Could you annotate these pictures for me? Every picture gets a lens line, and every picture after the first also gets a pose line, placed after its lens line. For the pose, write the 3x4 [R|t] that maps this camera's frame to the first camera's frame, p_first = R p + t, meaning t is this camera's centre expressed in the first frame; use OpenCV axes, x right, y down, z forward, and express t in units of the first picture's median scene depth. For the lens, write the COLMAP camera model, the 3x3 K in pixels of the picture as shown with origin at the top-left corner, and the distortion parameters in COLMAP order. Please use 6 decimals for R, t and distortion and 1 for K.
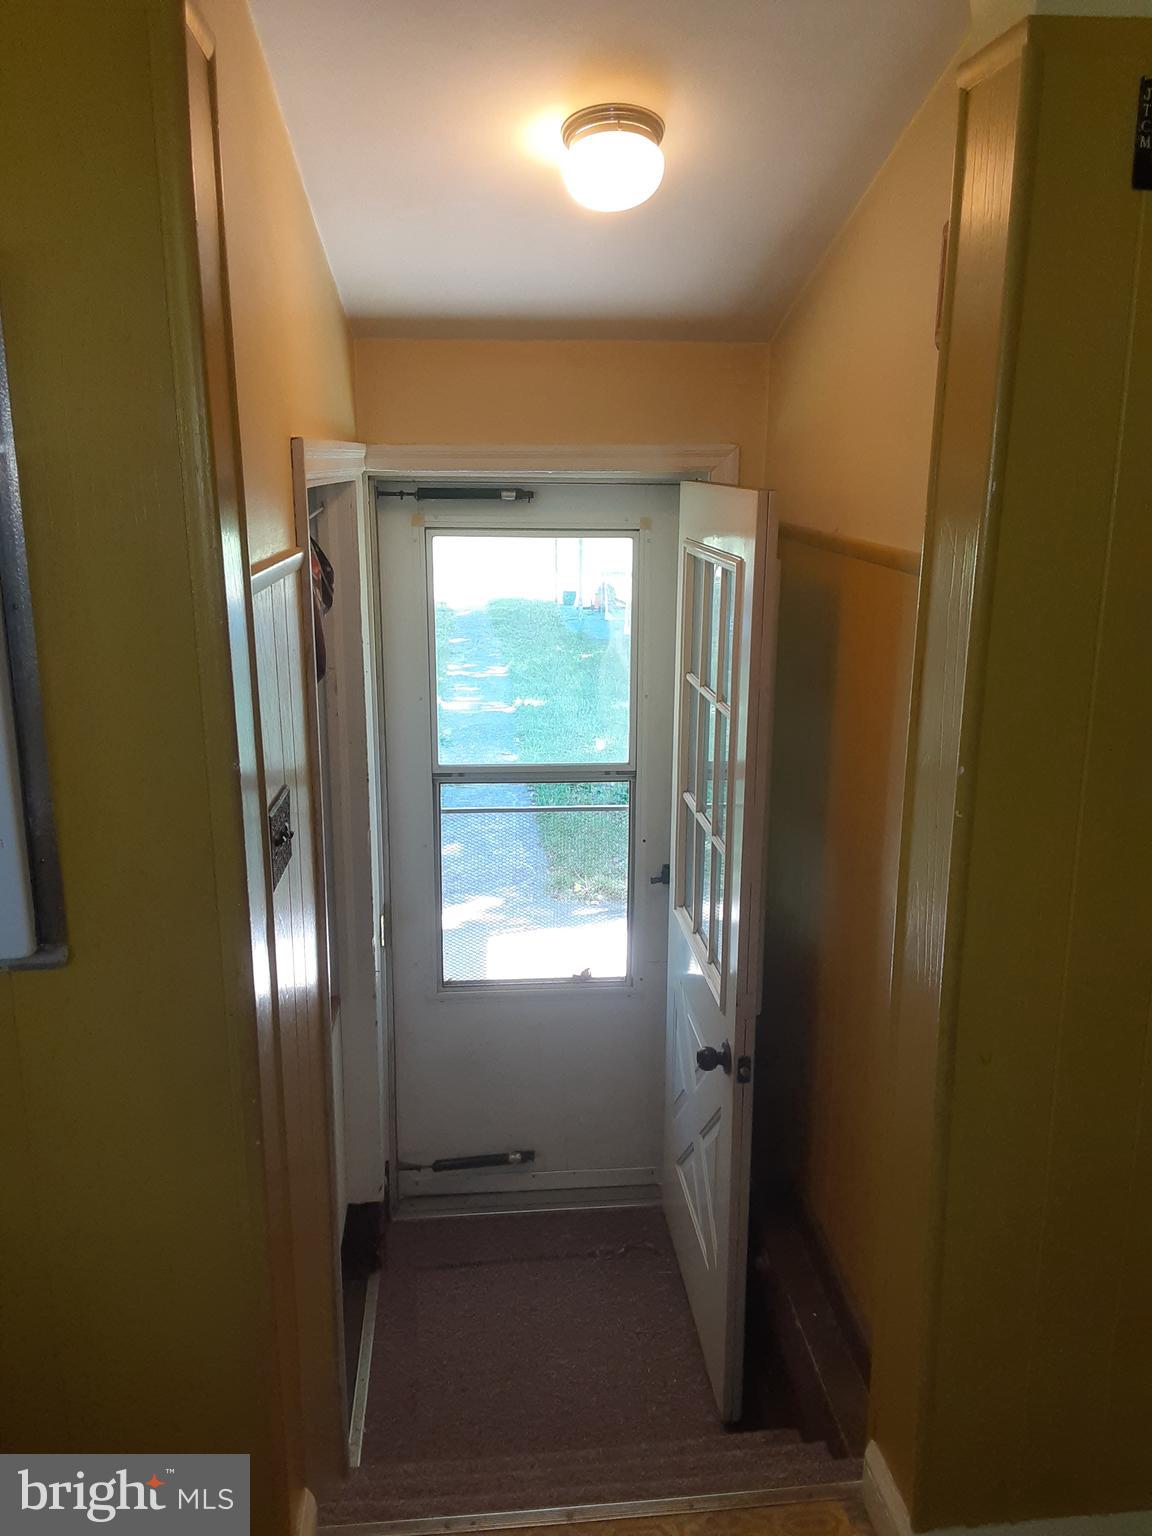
lens RADIAL K [[1249.5, 0, 599.2], [0, 1249.5, 767.3], [0, 0, 1]] dist [0.141522, -0.227653]
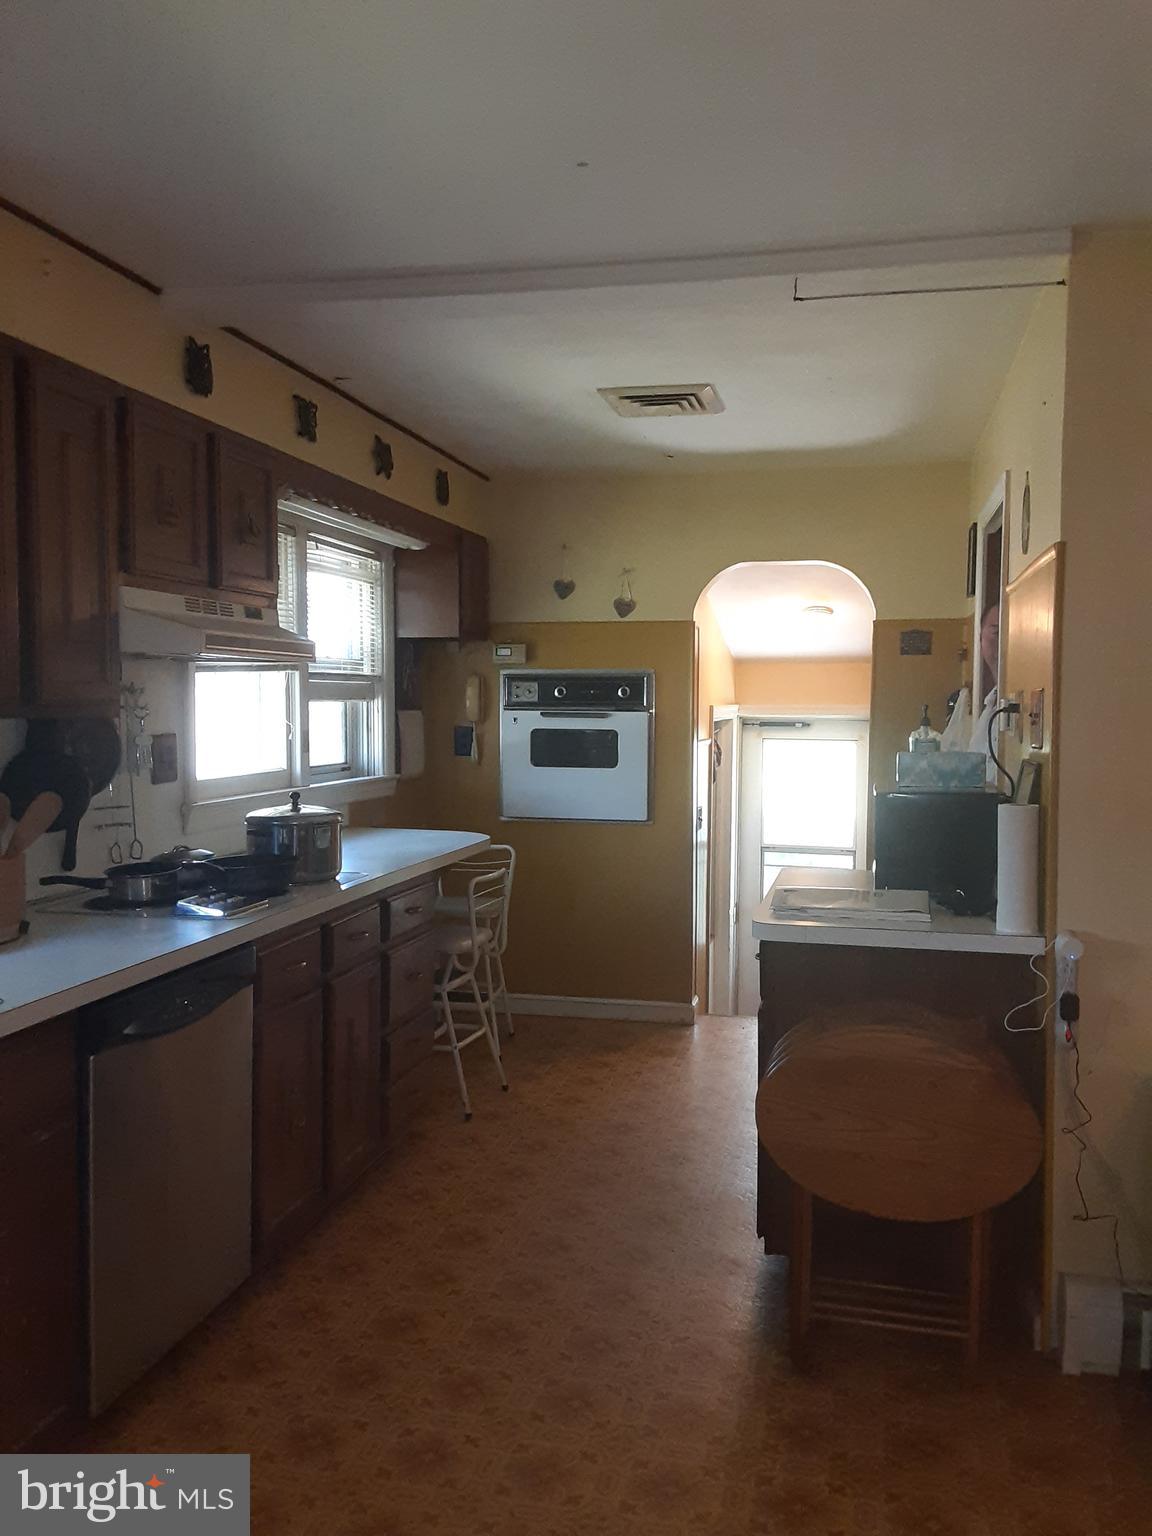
lens RADIAL K [[1249.5, 0, 599.2], [0, 1249.5, 767.3], [0, 0, 1]] dist [0.141522, -0.227653]
pose [[0.950578, 0.022269, -0.309686, 0.319742], [-0.078321, 0.982367, -0.169765, 0.304863], [0.300445, 0.185630, 0.935561, -1.362338]]
